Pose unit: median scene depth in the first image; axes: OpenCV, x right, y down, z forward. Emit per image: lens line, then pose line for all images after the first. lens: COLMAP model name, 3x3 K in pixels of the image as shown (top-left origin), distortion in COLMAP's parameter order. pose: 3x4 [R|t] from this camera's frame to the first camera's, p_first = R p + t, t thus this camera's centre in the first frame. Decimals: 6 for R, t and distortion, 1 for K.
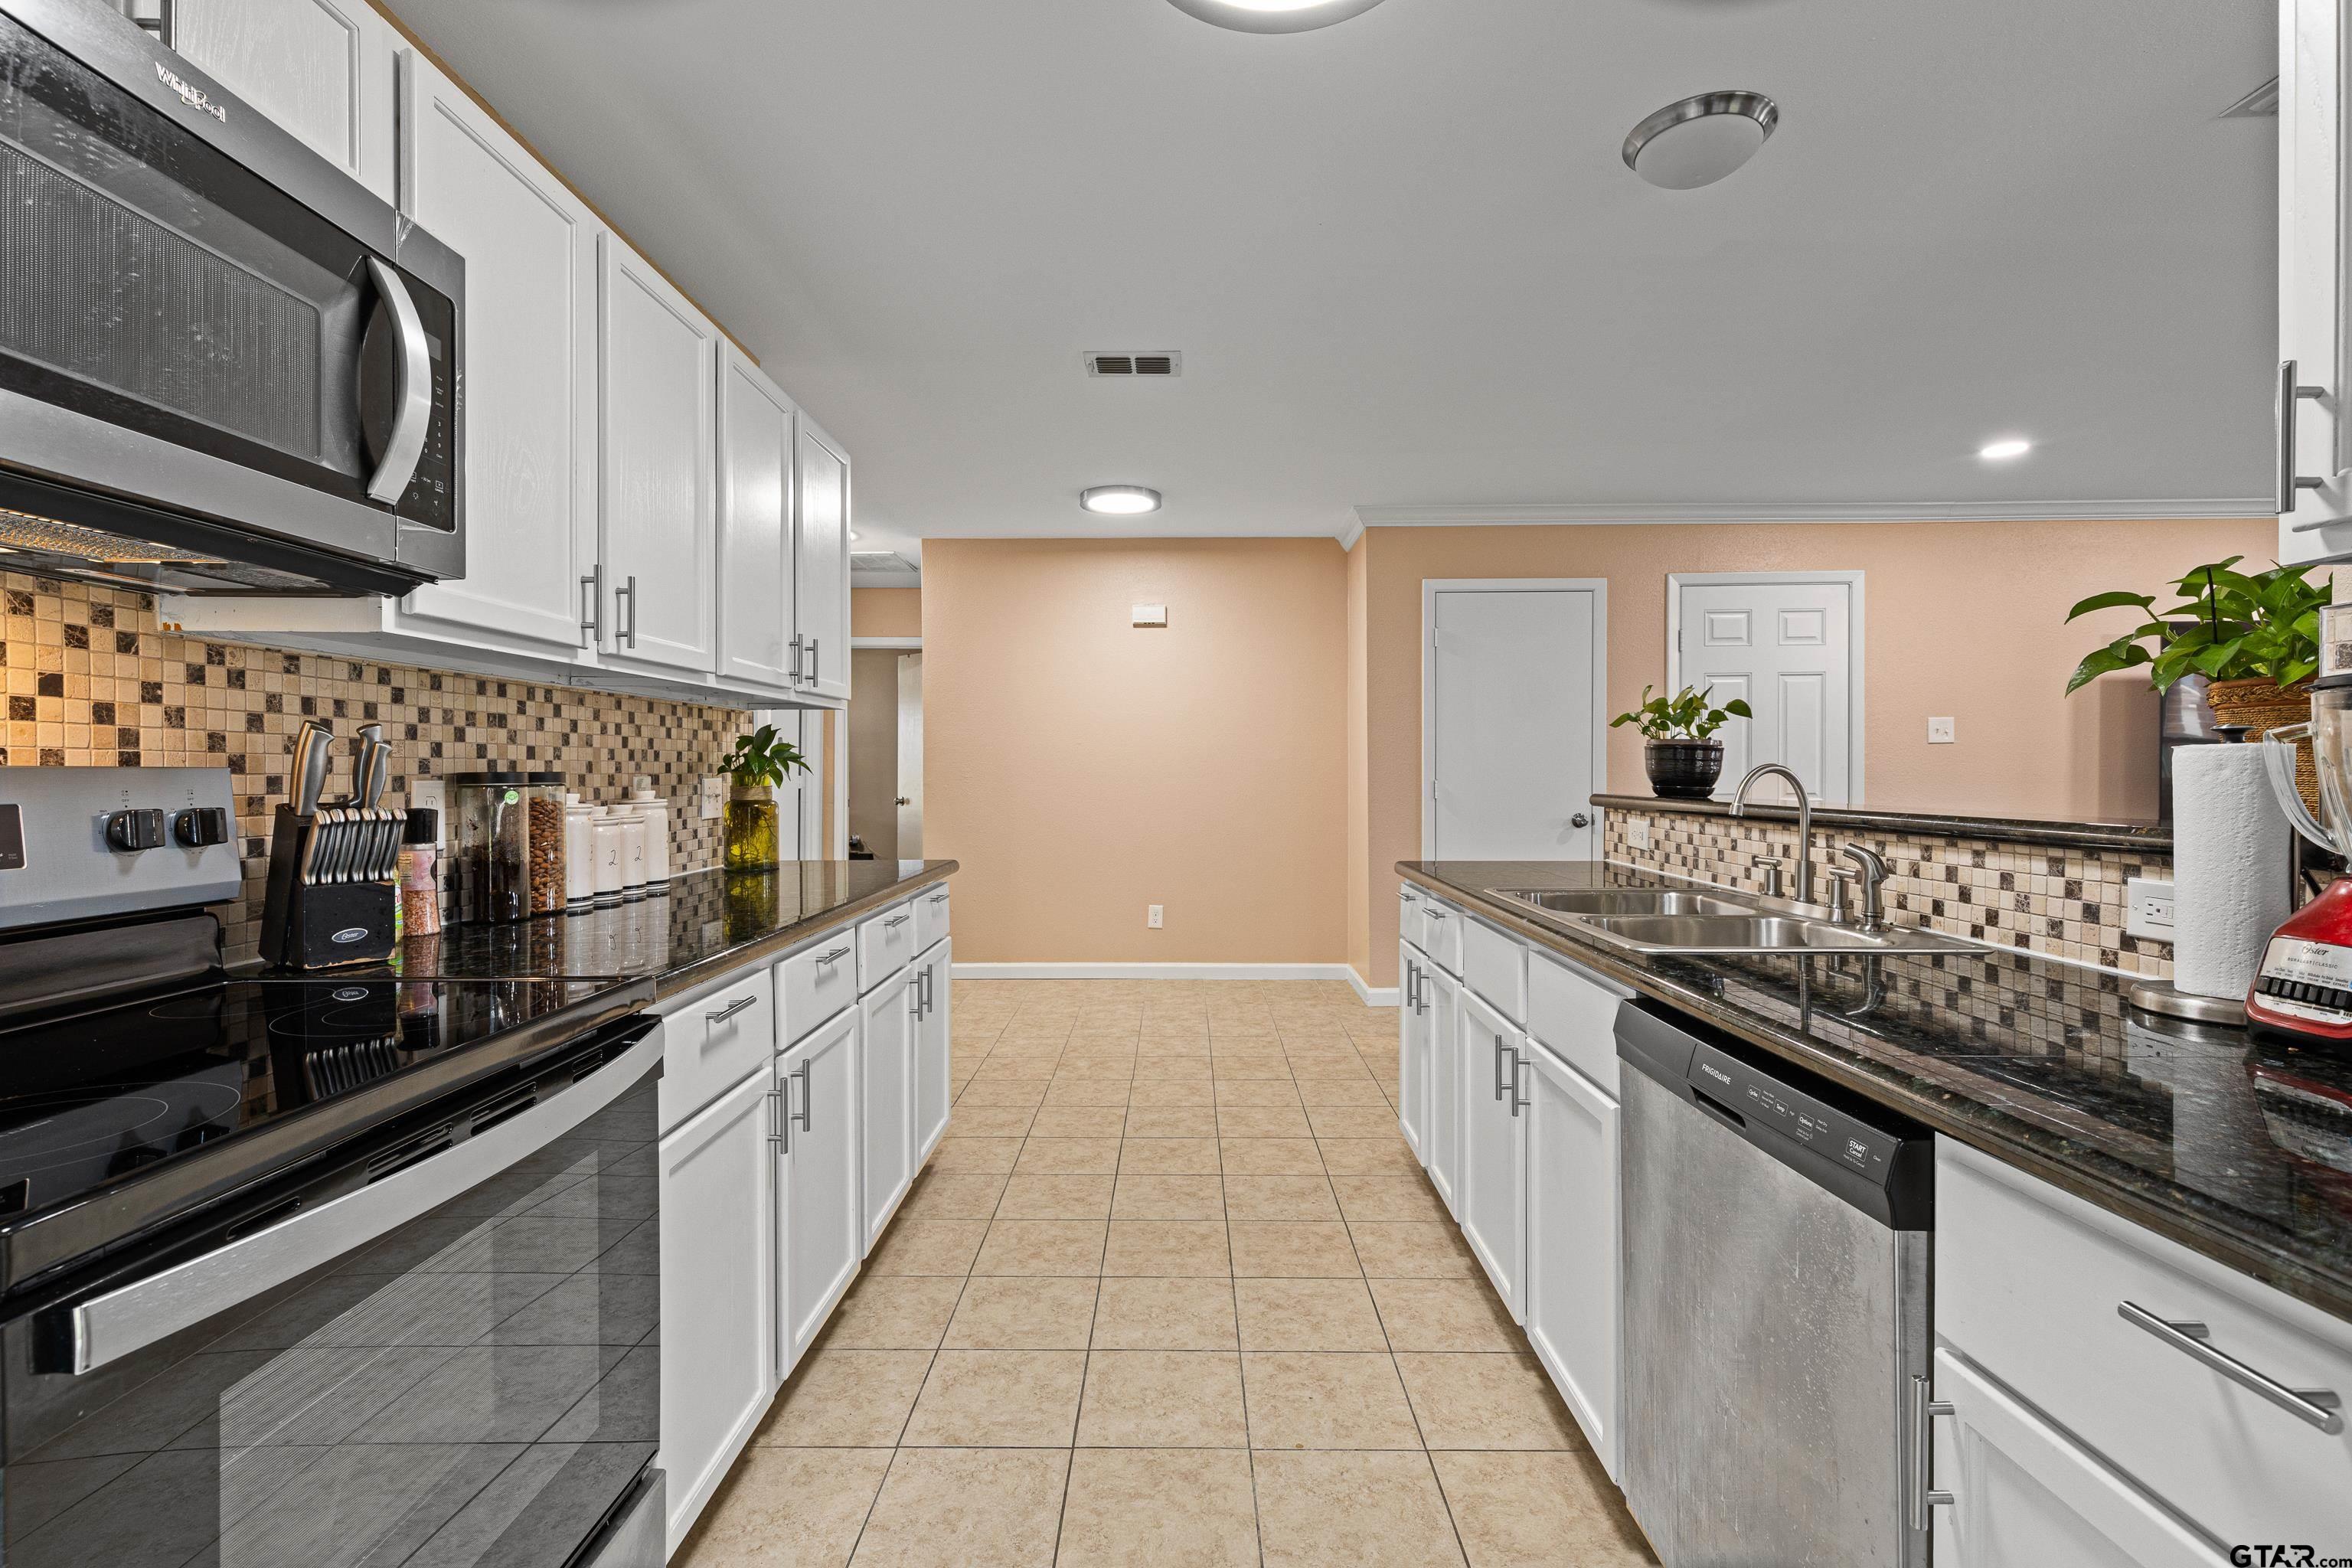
lens RADIAL K [[1057.0, 0, 1183.7], [0, 1057.0, 768.0], [0, 0, 1]] dist [0.007334, -0.001095]
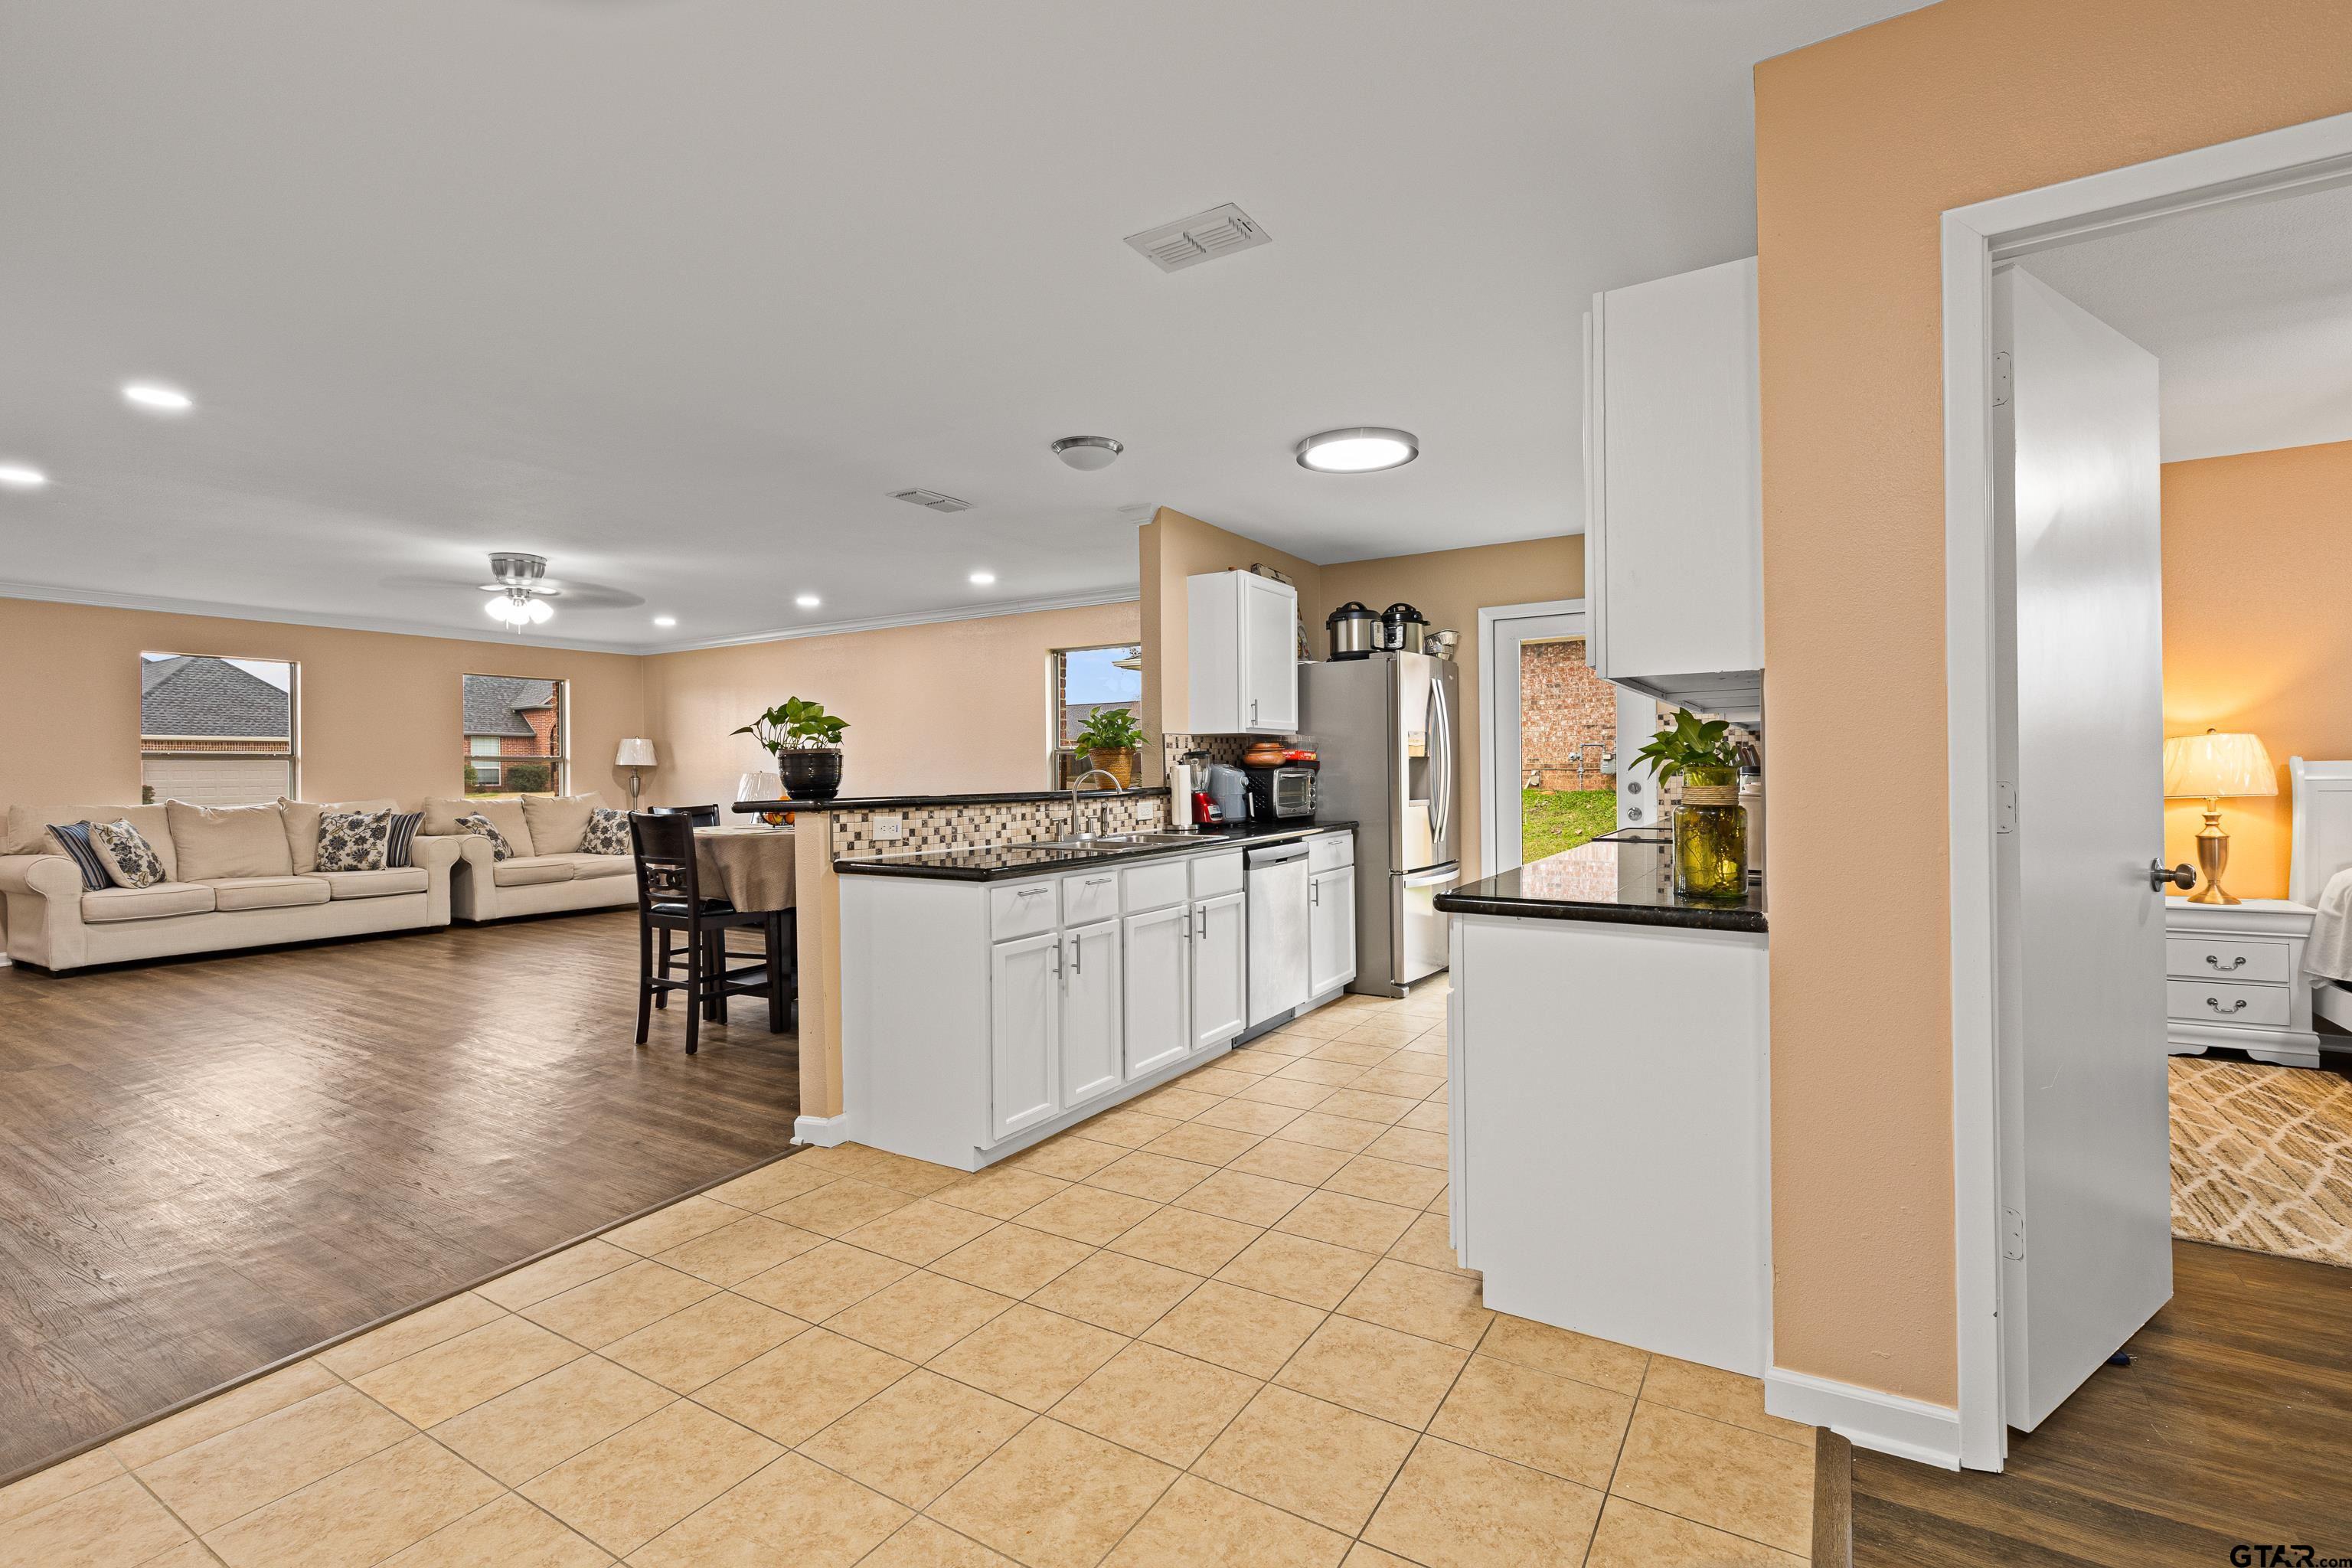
lens RADIAL K [[1057.0, 0, 1170.6], [0, 1057.0, 776.5], [0, 0, 1]] dist [0.007334, -0.001095]
pose [[-0.849191, 0.006731, 0.528043, -0.702721], [0.010428, 0.999938, 0.004025, 0.003480], [-0.527983, 0.008924, -0.849208, 2.717648]]
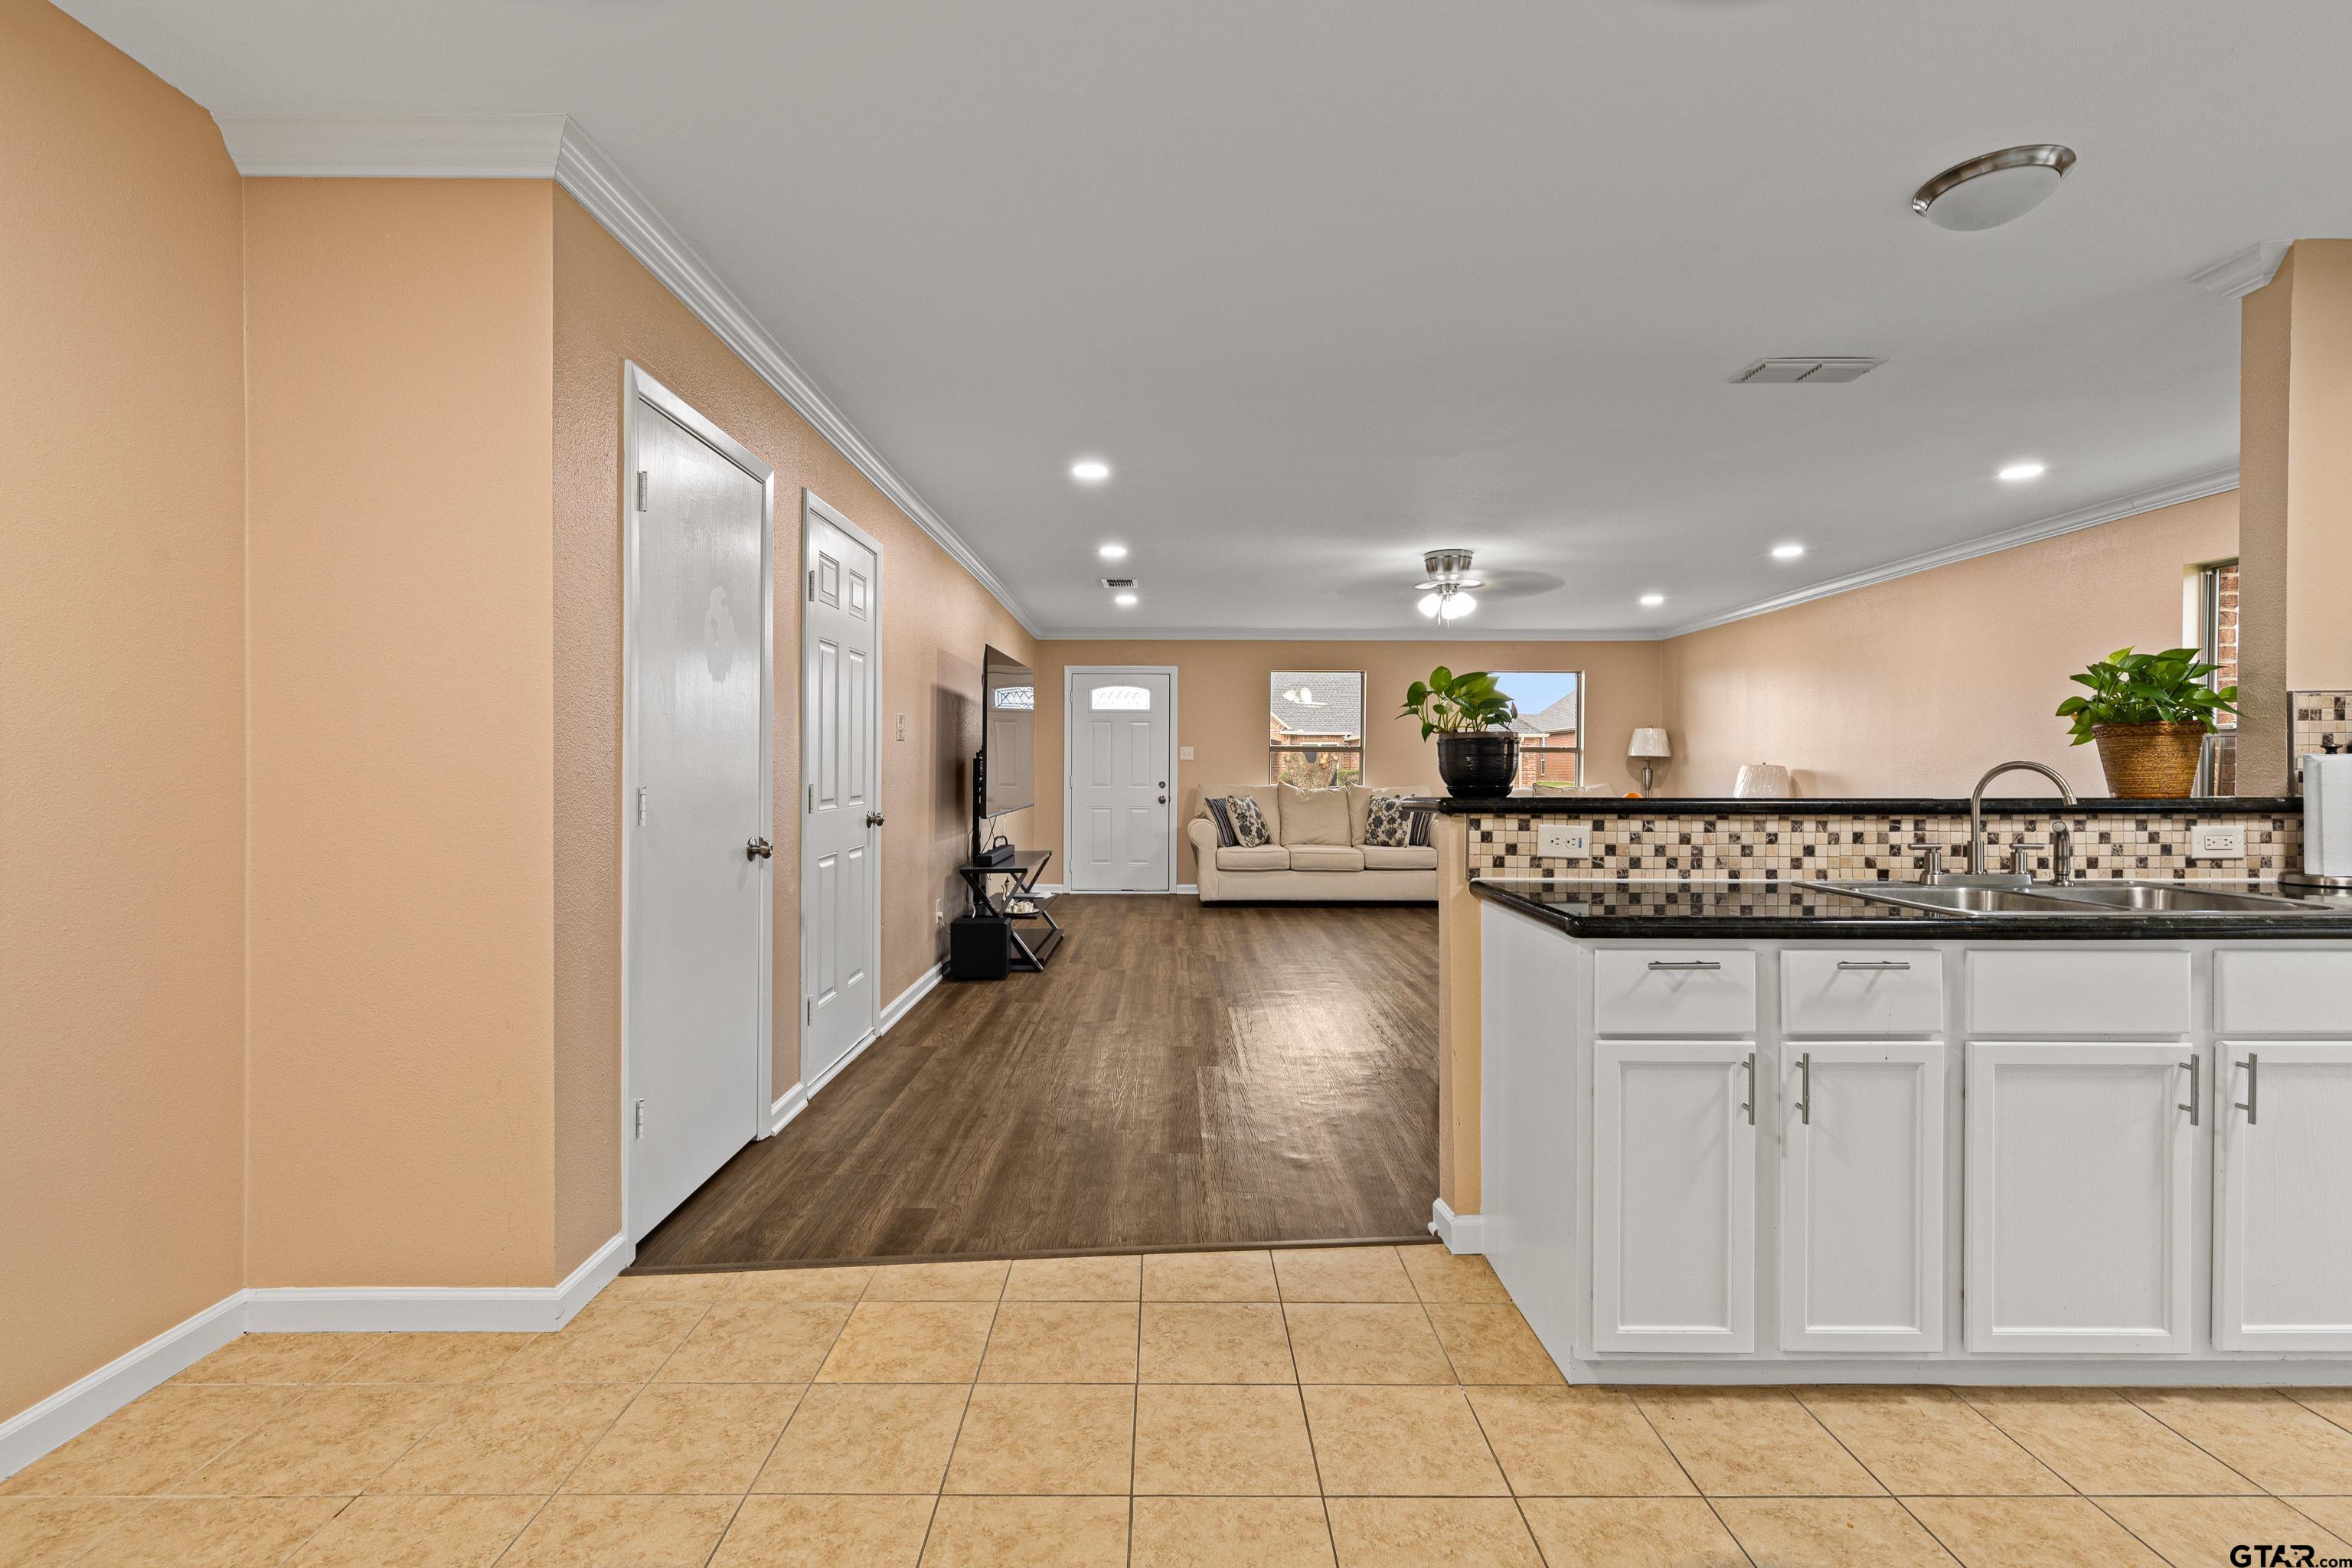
lens RADIAL K [[1057.0, 0, 1175.4], [0, 1057.0, 776.5], [0, 0, 1]] dist [0.007334, -0.001095]
pose [[-0.011142, -0.006637, 0.999916, -0.629521], [-0.001473, 0.999977, 0.006621, 0.006578], [-0.999937, -0.001399, -0.011151, 1.948481]]
